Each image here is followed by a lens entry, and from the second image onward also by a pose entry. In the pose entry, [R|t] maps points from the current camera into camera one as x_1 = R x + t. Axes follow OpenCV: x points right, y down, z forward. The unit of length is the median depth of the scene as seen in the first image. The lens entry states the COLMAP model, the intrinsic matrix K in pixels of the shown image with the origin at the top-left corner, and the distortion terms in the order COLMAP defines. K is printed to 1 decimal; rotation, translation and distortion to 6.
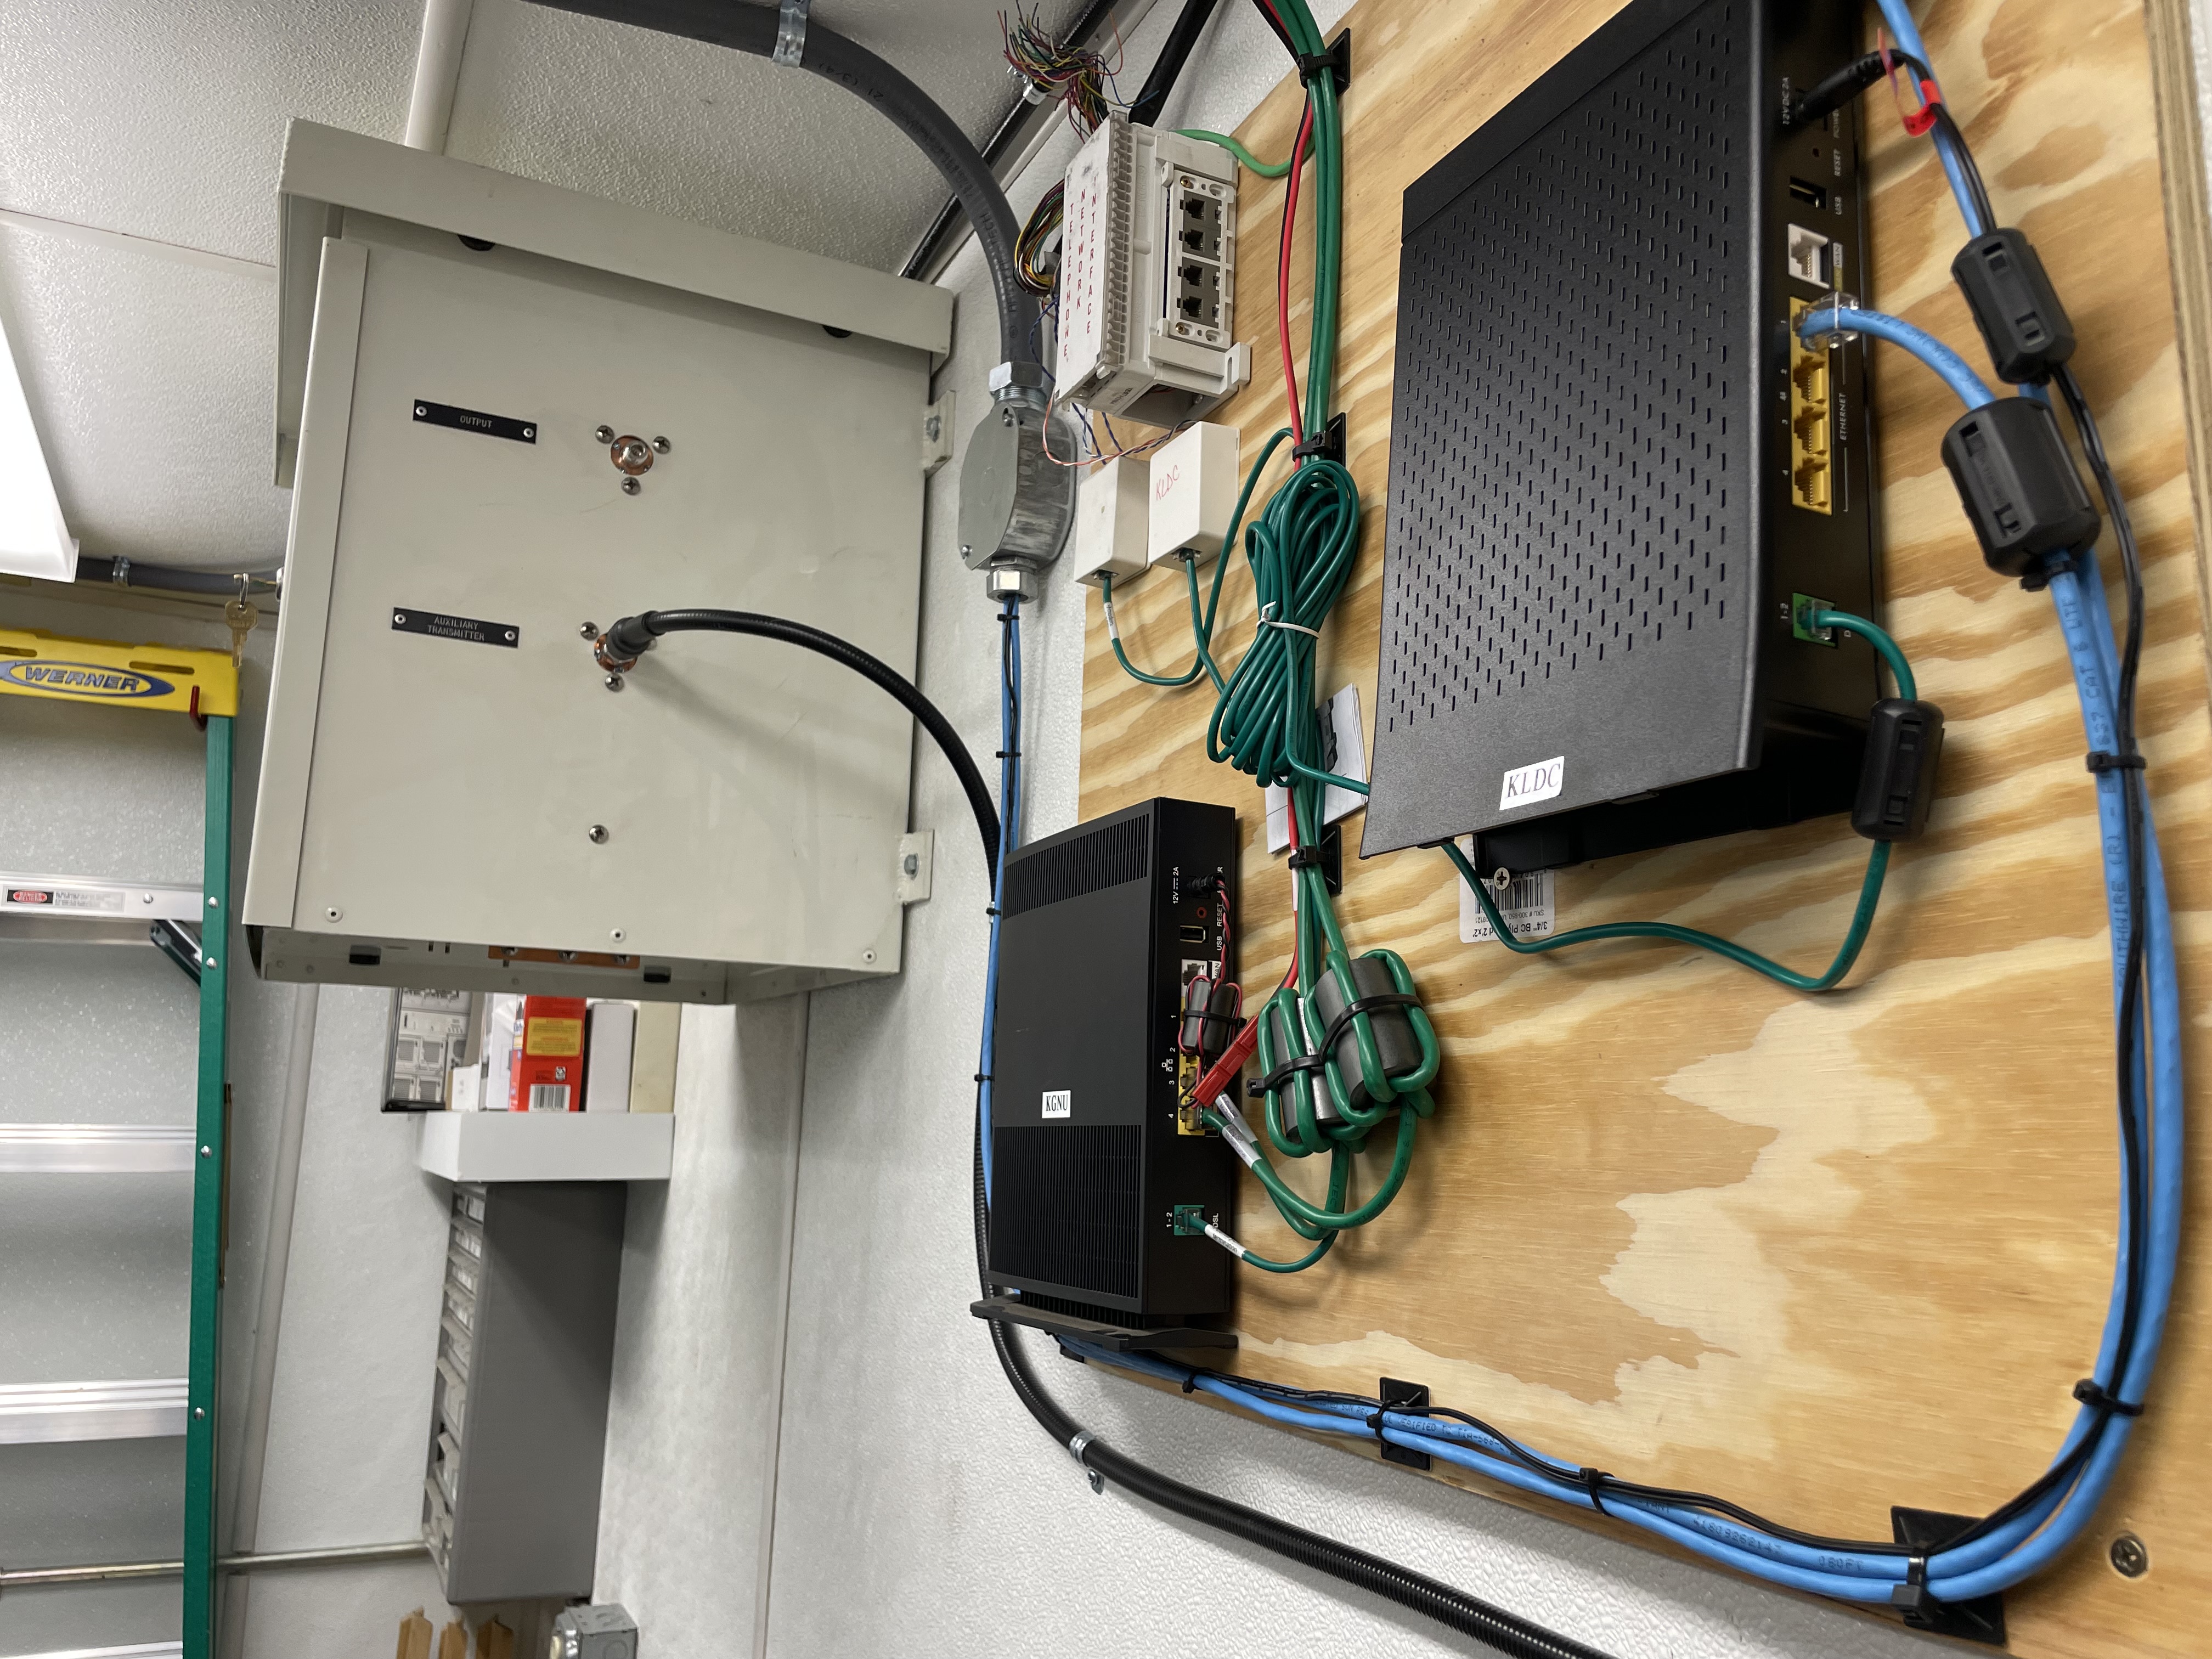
lens RADIAL K [[1635.5, 0, 1113.6], [0, 1635.5, 828.7], [0, 0, 1]] dist [0.085618, -0.108041]
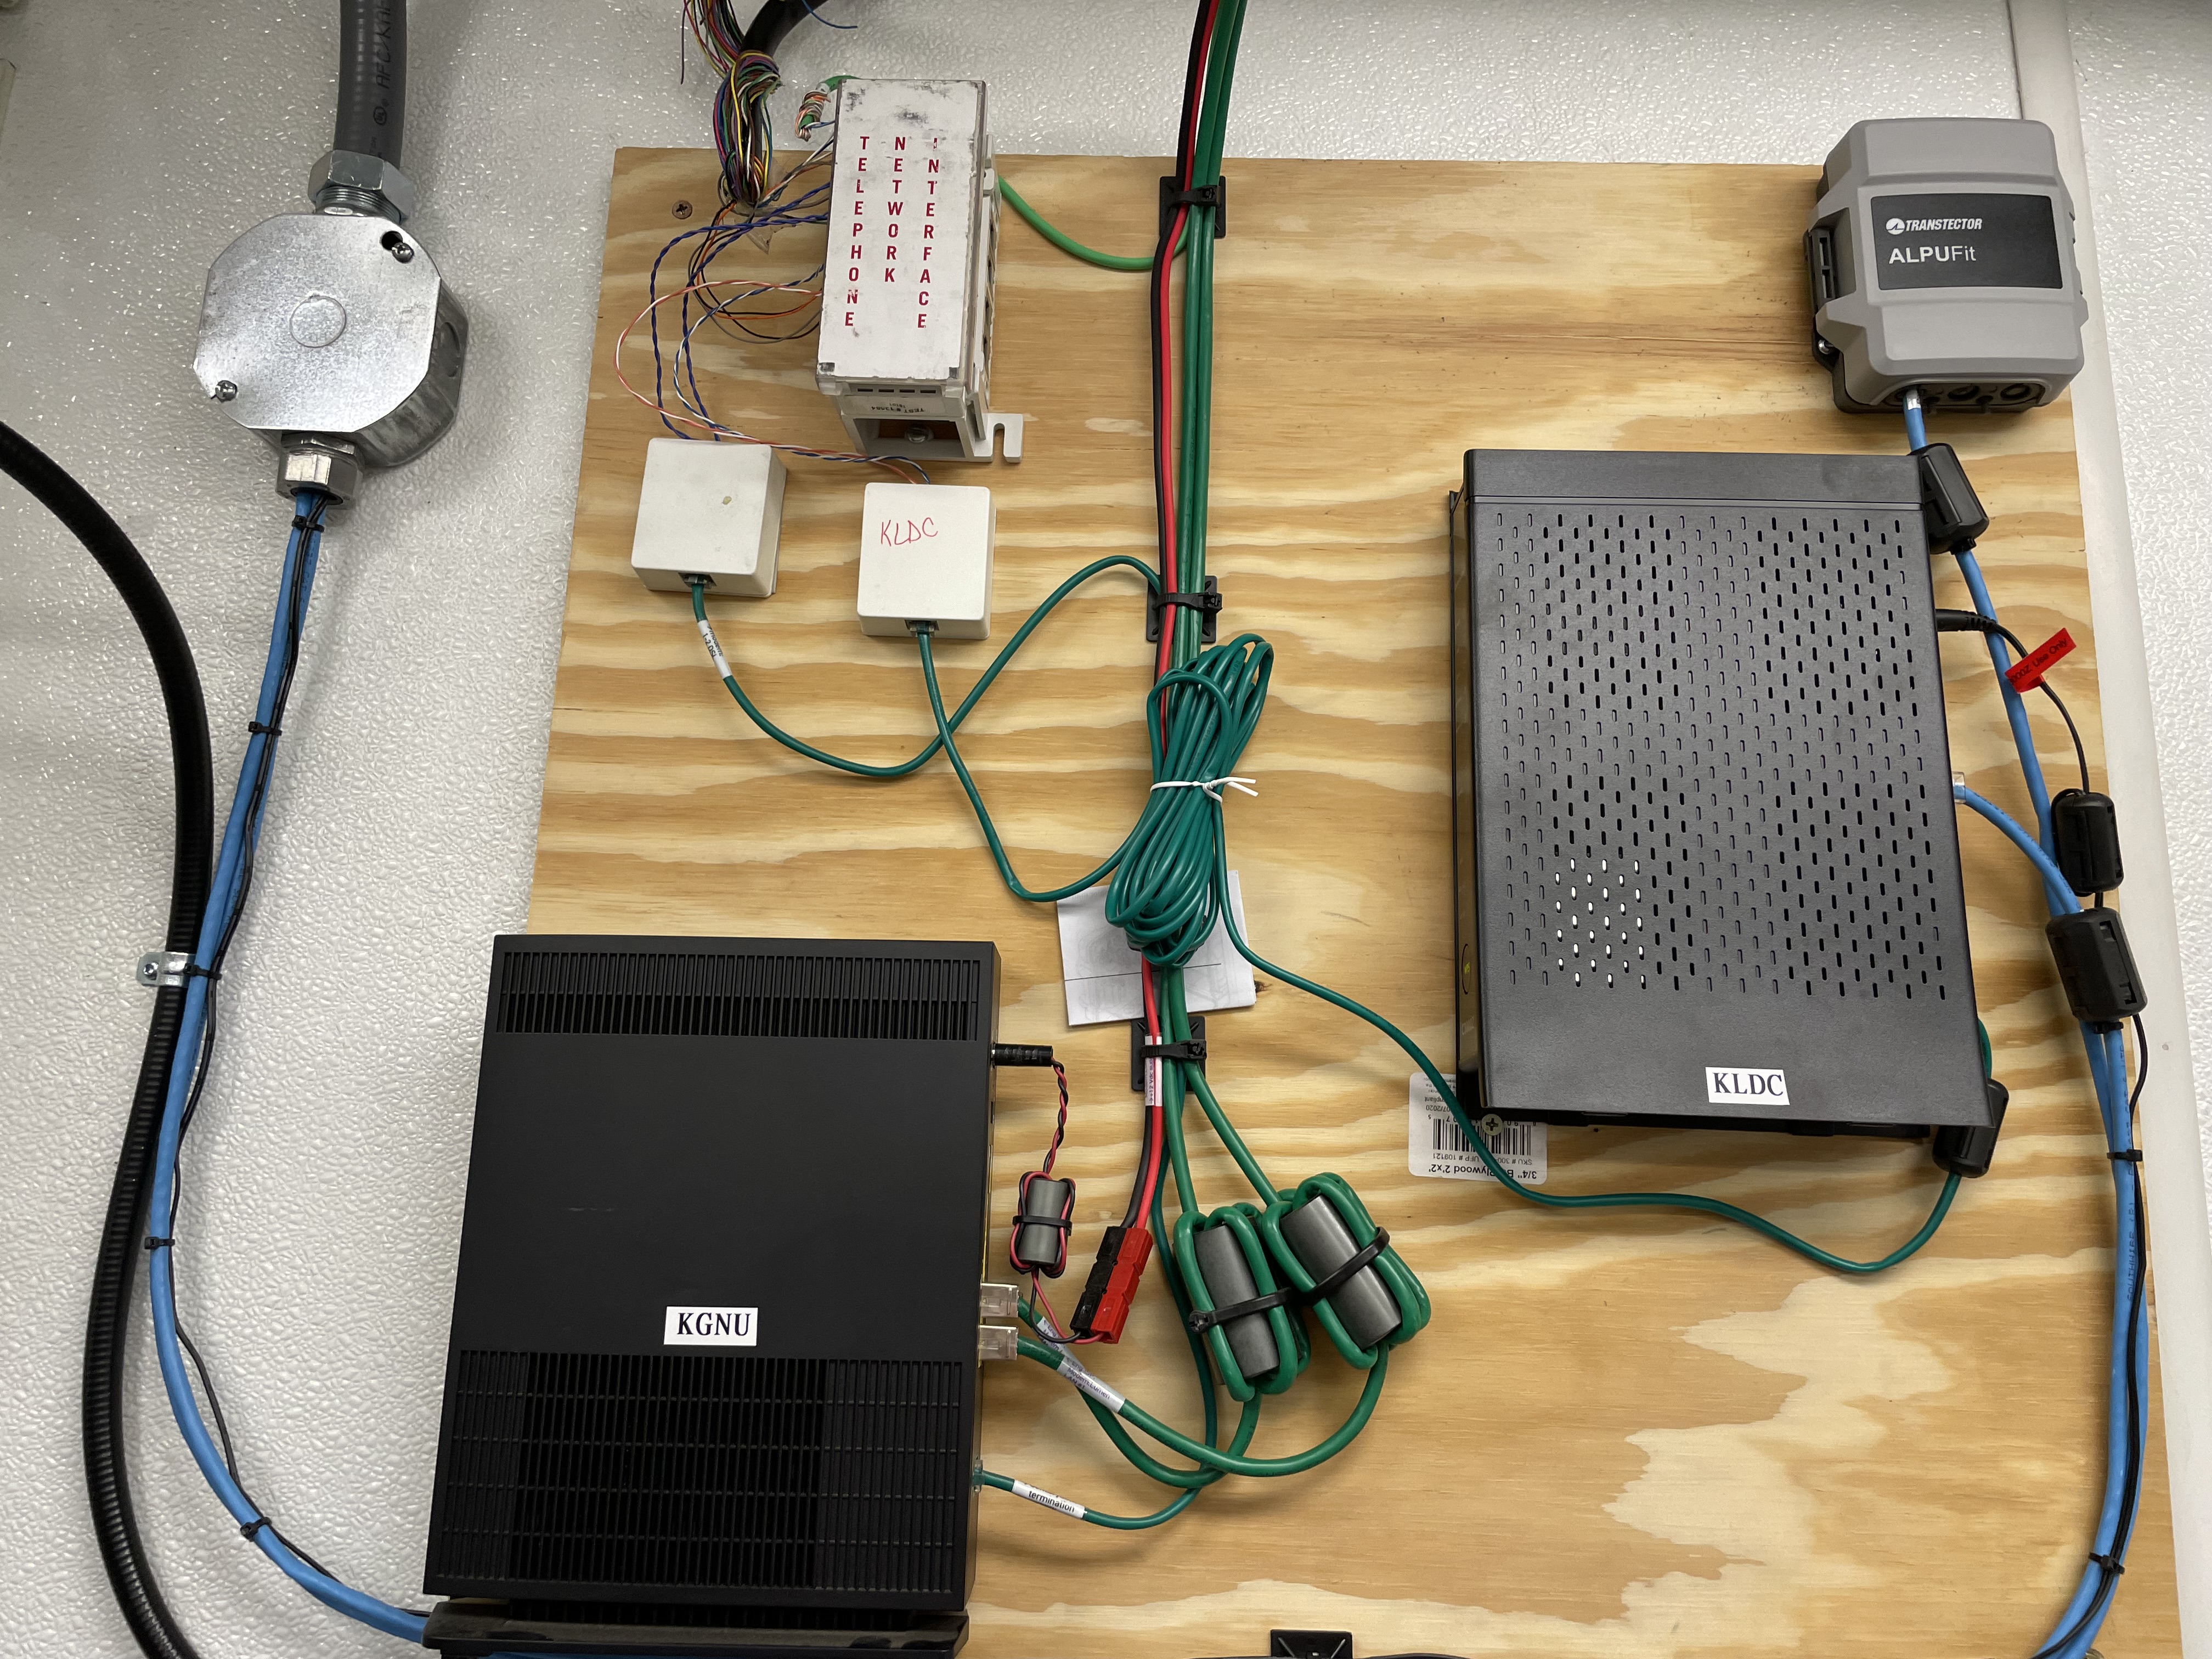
lens RADIAL K [[1635.5, 0, 1113.6], [0, 1635.5, 828.7], [0, 0, 1]] dist [0.085618, -0.108041]
pose [[0.474114, 0.176204, 0.862652, -0.987418], [-0.182936, 0.978103, -0.099244, -0.007407], [-0.861249, -0.110757, 0.495966, 0.832238]]
